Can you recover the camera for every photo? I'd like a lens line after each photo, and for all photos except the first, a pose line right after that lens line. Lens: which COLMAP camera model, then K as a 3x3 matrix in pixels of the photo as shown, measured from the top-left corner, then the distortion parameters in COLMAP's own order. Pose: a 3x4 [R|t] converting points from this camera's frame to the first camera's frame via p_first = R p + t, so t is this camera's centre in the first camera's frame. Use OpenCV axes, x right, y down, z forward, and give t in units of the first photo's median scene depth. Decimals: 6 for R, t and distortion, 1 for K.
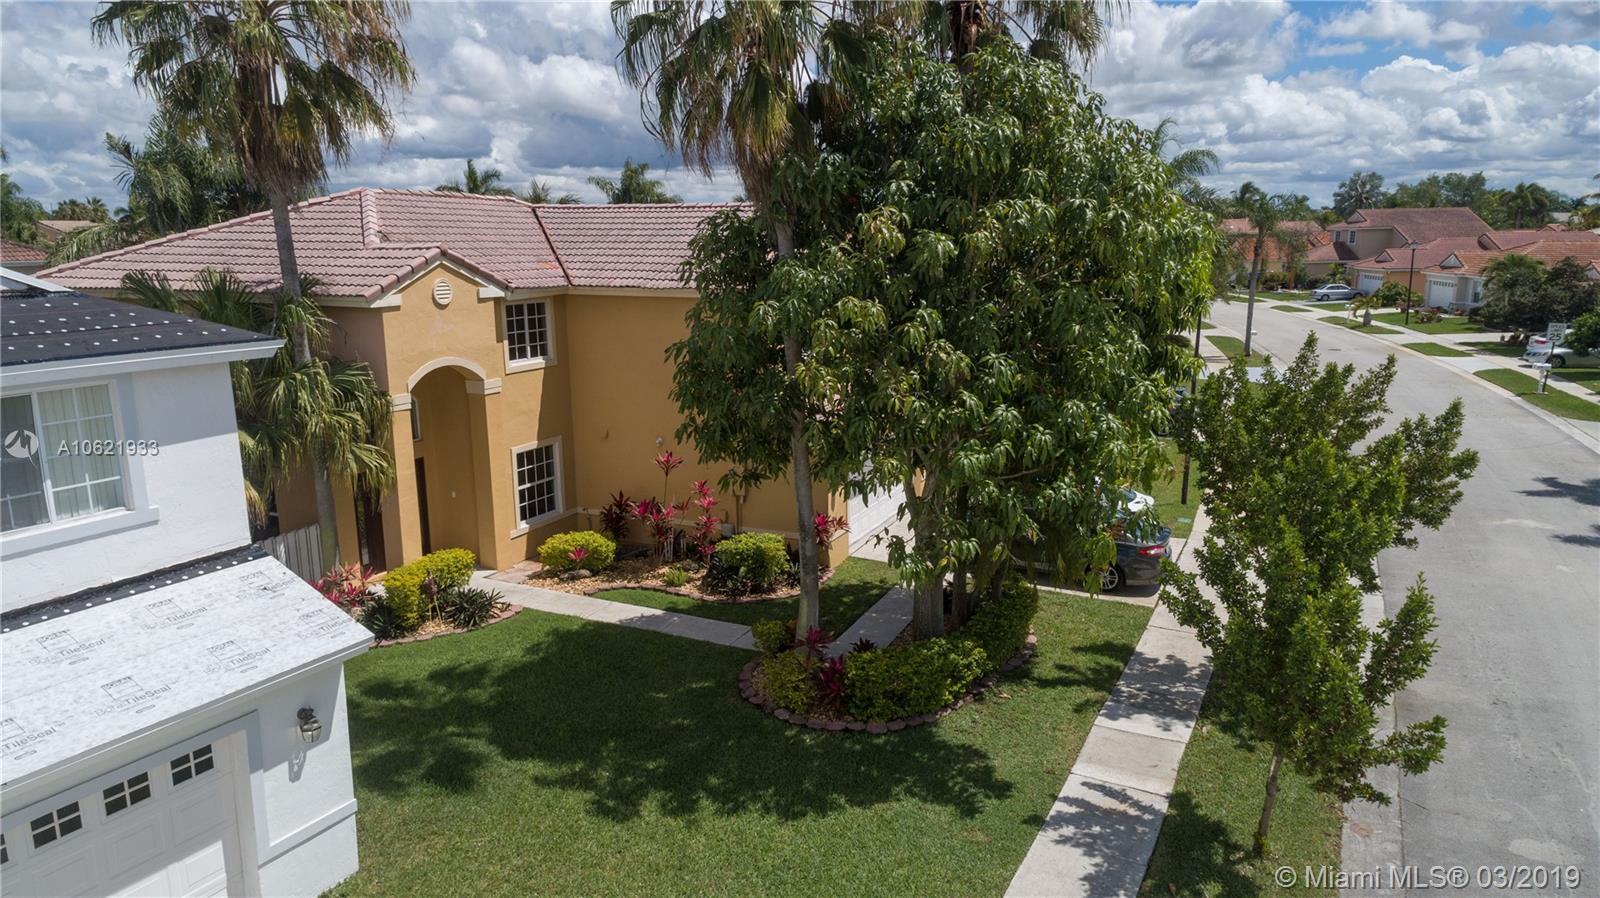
lens RADIAL K [[1048.2, 0, 800.0], [0, 1048.2, 449.0], [0, 0, 1]] dist [0.164655, -0.162447]
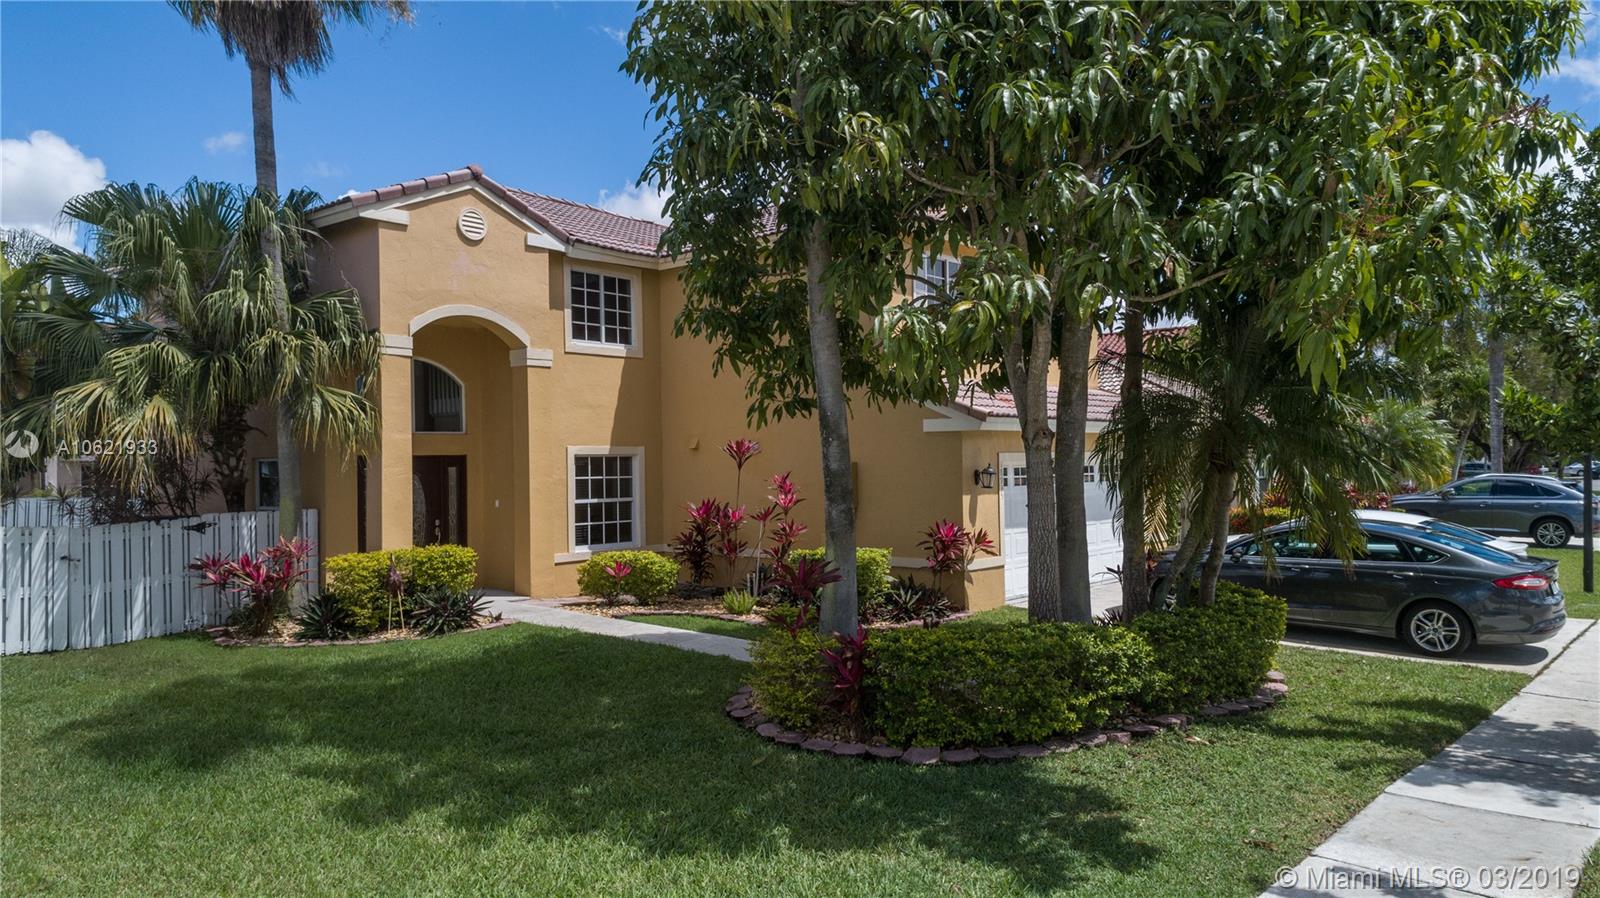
lens RADIAL K [[1048.2, 0, 800.0], [0, 1048.2, 449.0], [0, 0, 1]] dist [0.164655, -0.162447]
pose [[0.961769, -0.008879, -0.273717, 0.117244], [-0.048875, 0.977864, -0.203453, 0.162618], [0.269465, 0.209053, 0.940045, 0.324132]]
